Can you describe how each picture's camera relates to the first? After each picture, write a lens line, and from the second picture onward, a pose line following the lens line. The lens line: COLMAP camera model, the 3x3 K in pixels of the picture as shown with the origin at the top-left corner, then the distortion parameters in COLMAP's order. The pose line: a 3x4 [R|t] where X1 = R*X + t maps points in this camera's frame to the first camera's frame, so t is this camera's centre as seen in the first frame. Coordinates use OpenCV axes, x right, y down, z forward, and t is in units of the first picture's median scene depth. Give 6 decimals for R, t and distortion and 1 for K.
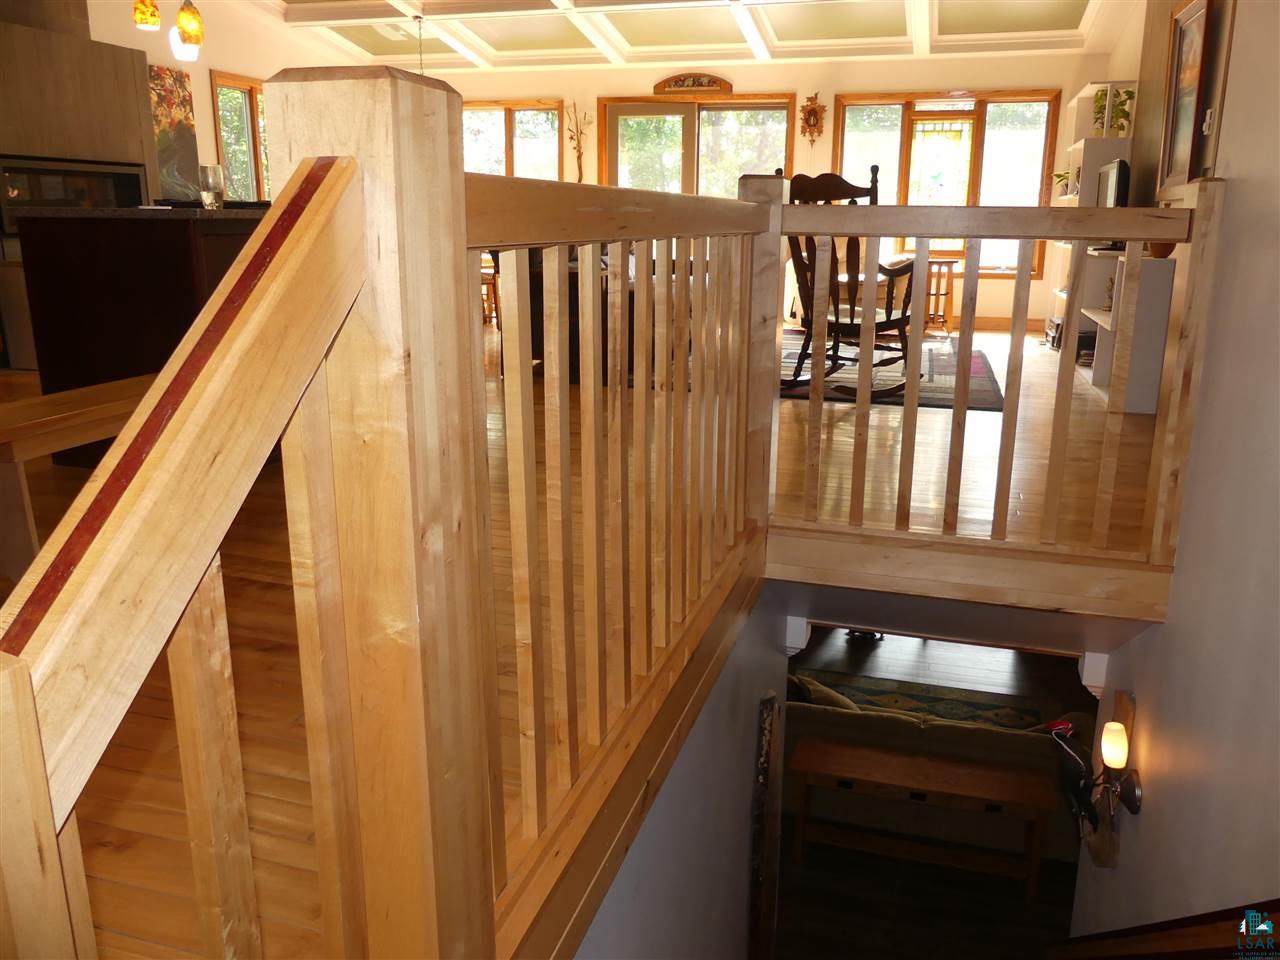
lens RADIAL K [[986.3, 0, 640.0], [0, 986.3, 480.0], [0, 0, 1]] dist [-0.040298, 0.003668]
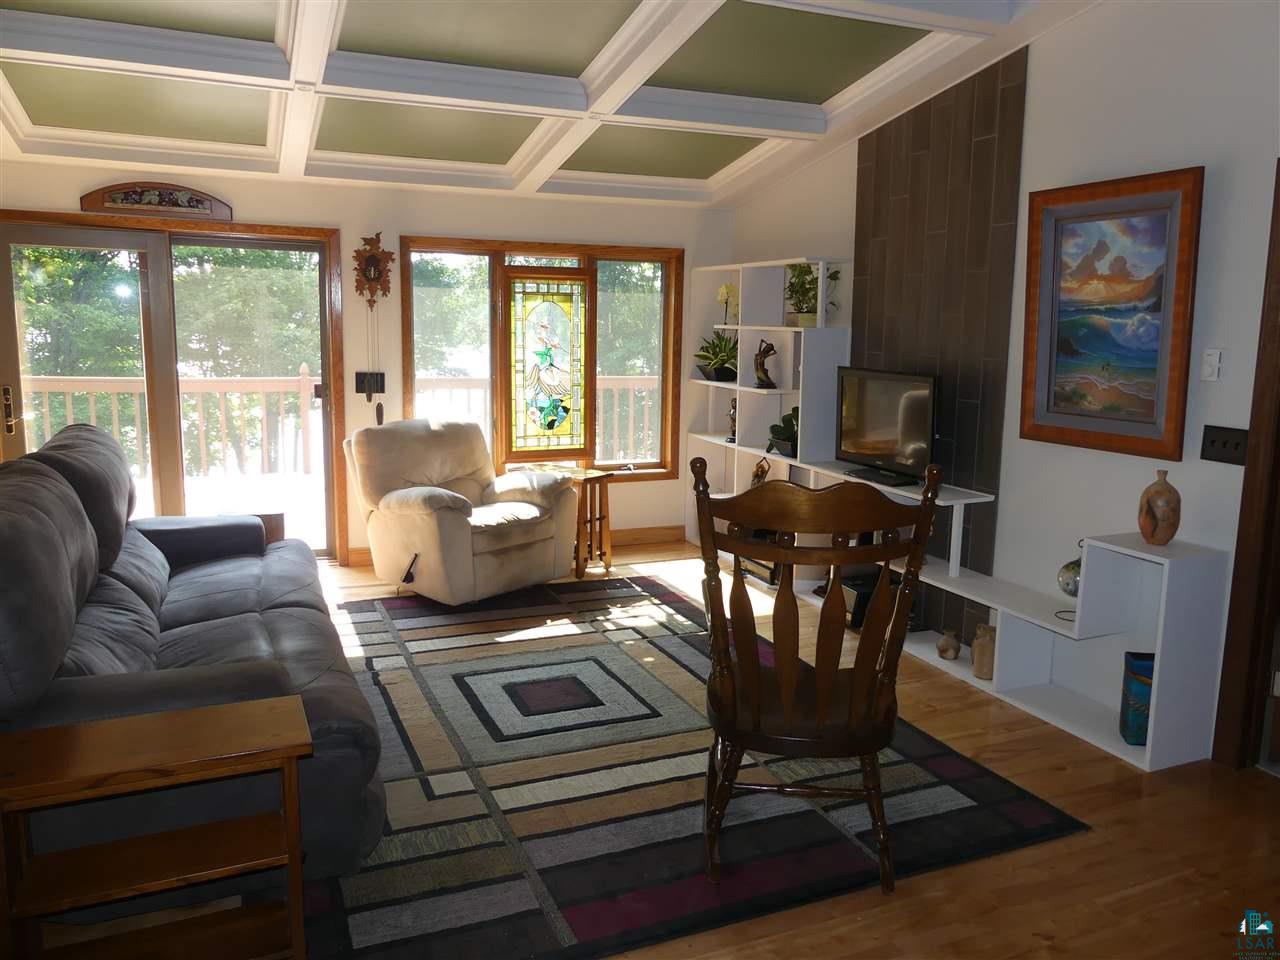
lens RADIAL K [[952.6, 0, 645.5], [0, 952.6, 460.9], [0, 0, 1]] dist [0.011873, 0.005791]
pose [[0.770956, -0.080546, 0.631774, -0.099401], [0.156545, 0.985504, -0.065388, -0.167185], [-0.617349, 0.149312, 0.772390, 0.399654]]
